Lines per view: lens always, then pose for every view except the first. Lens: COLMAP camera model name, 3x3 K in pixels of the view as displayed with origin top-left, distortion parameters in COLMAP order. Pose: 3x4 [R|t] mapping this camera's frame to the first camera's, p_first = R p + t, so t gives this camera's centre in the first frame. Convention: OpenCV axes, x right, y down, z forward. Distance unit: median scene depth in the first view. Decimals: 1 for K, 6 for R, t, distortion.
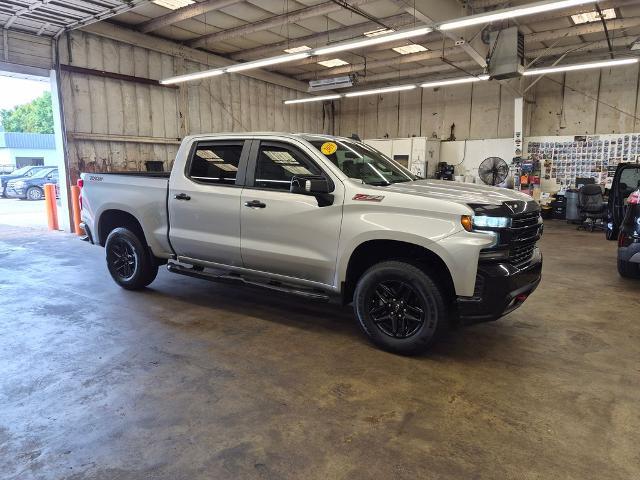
lens RADIAL K [[448.0, 0, 323.7], [0, 448.0, 245.4], [0, 0, 1]] dist [0.041421, -0.032598]
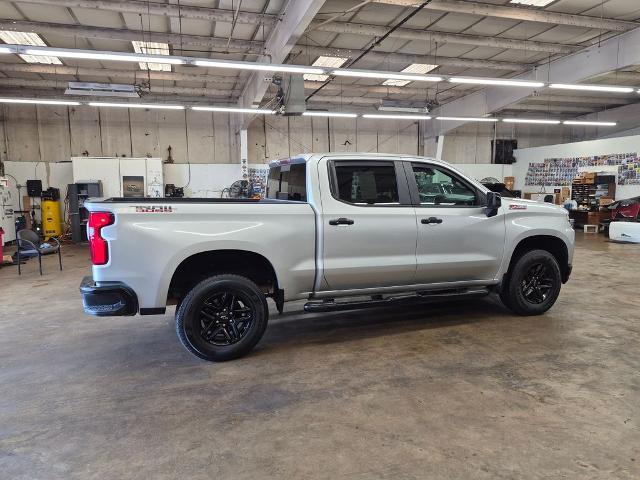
lens RADIAL K [[448.0, 0, 323.8], [0, 448.0, 236.4], [0, 0, 1]] dist [0.041421, -0.032598]
pose [[0.574321, -0.091665, 0.813482, -1.051870], [0.148763, 0.988852, 0.006399, -0.089148], [-0.805000, 0.117341, 0.581555, 0.520657]]
